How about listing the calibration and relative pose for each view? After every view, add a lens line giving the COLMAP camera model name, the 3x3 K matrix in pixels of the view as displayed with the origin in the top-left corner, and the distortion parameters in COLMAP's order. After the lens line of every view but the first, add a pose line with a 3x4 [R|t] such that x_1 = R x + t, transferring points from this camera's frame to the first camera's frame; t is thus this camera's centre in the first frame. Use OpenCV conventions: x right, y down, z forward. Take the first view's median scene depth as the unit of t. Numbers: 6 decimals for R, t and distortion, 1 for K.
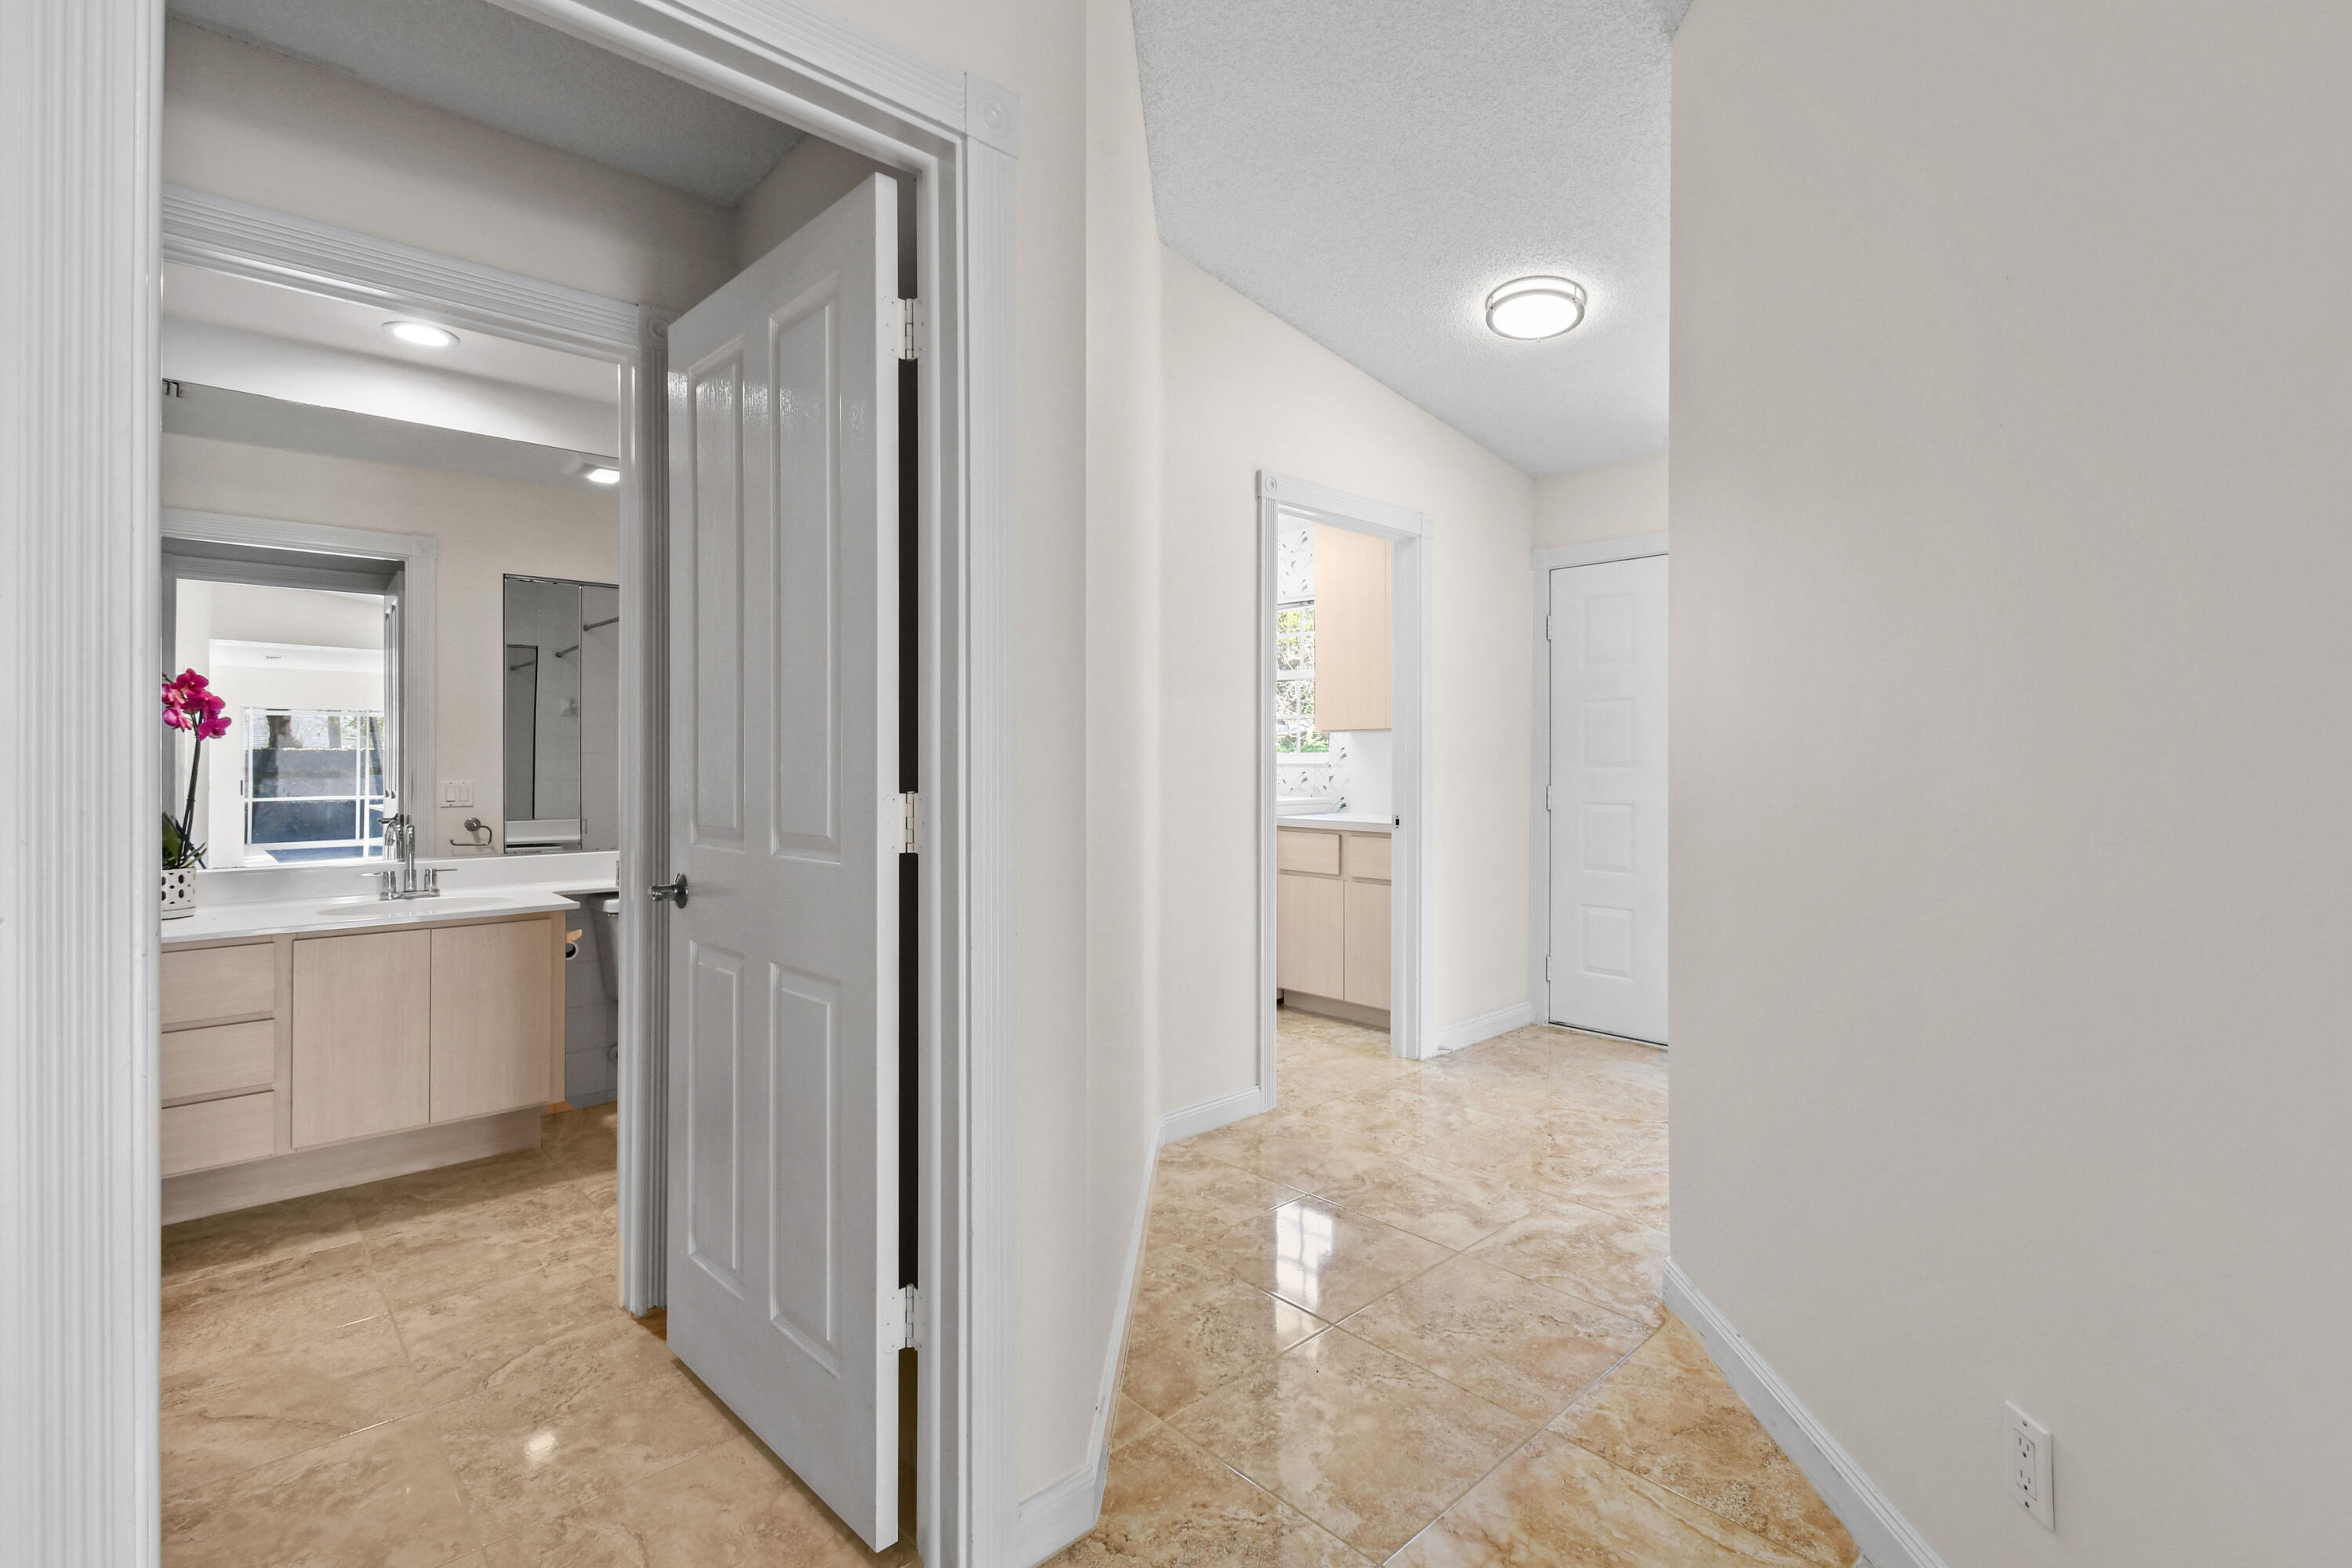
lens RADIAL K [[1048.3, 0, 1177.9], [0, 1048.3, 740.4], [0, 0, 1]] dist [0.002065, -0.000619]
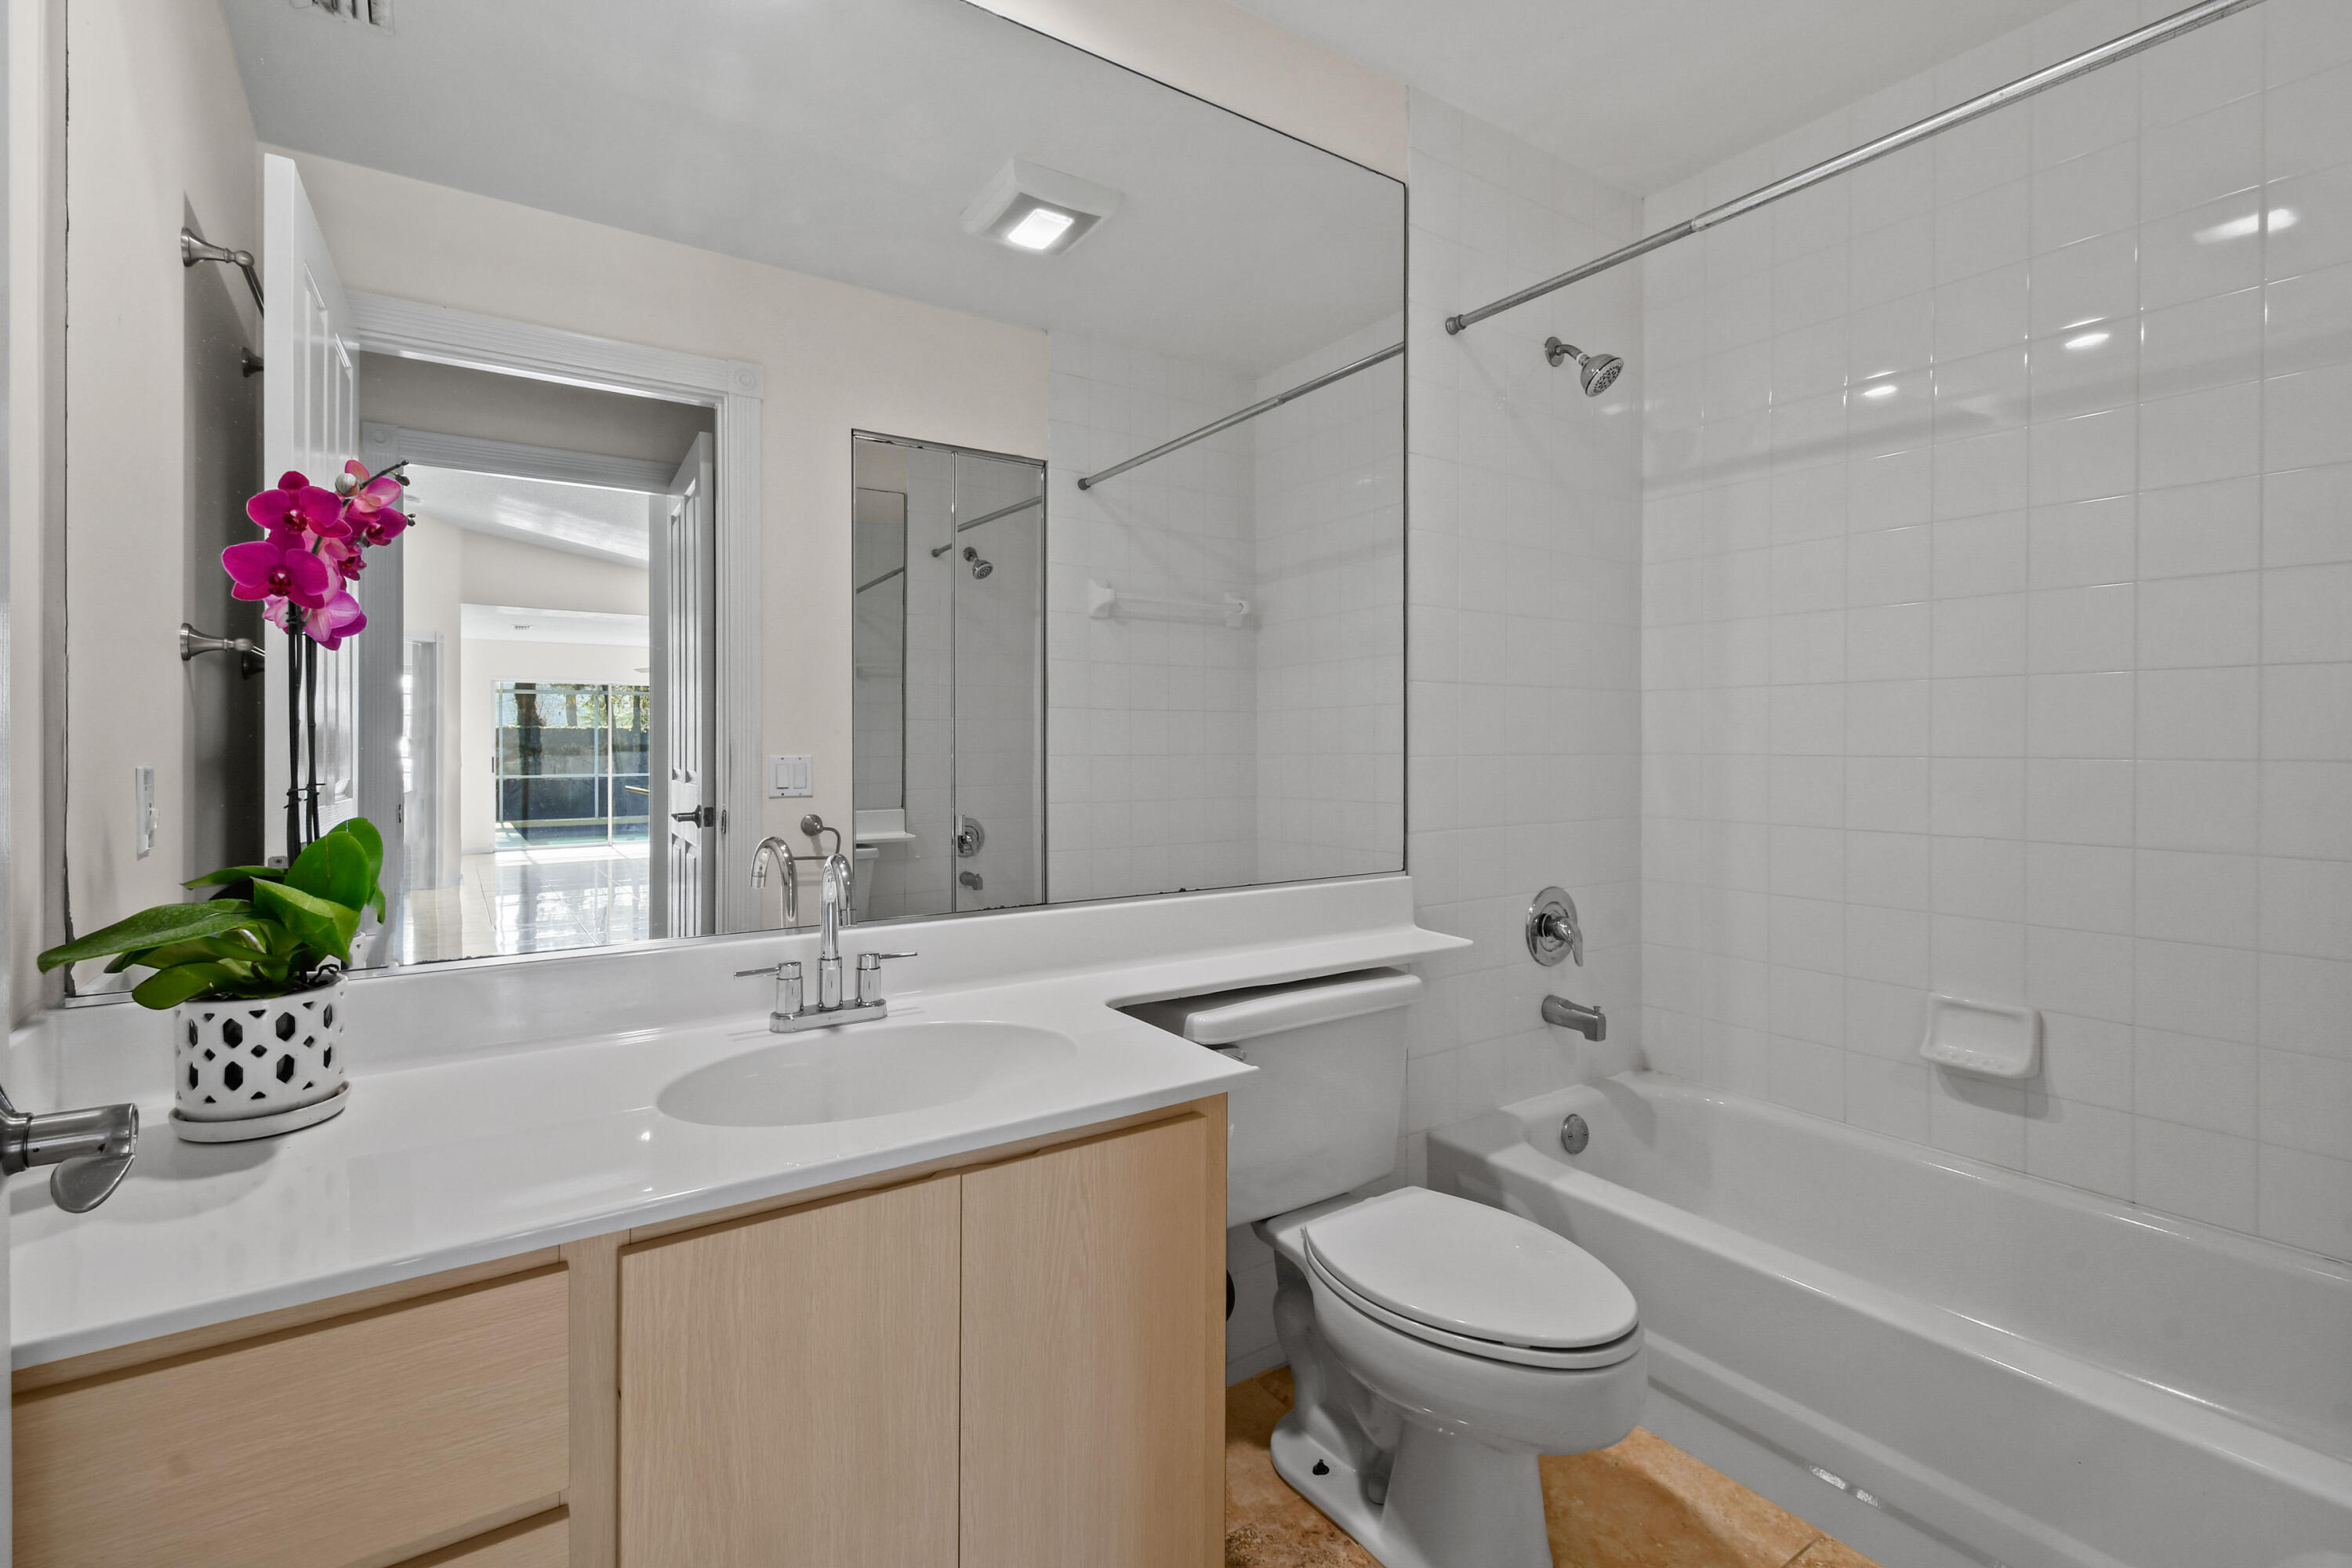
lens RADIAL K [[1057.0, 0, 1186.0], [0, 1057.0, 762.9], [0, 0, 1]] dist [0.005150, -0.005272]
pose [[0.988626, 0.022522, -0.148699, -0.134812], [-0.018694, 0.999458, 0.027090, 0.008183], [0.149229, -0.024002, 0.988511, 0.153838]]
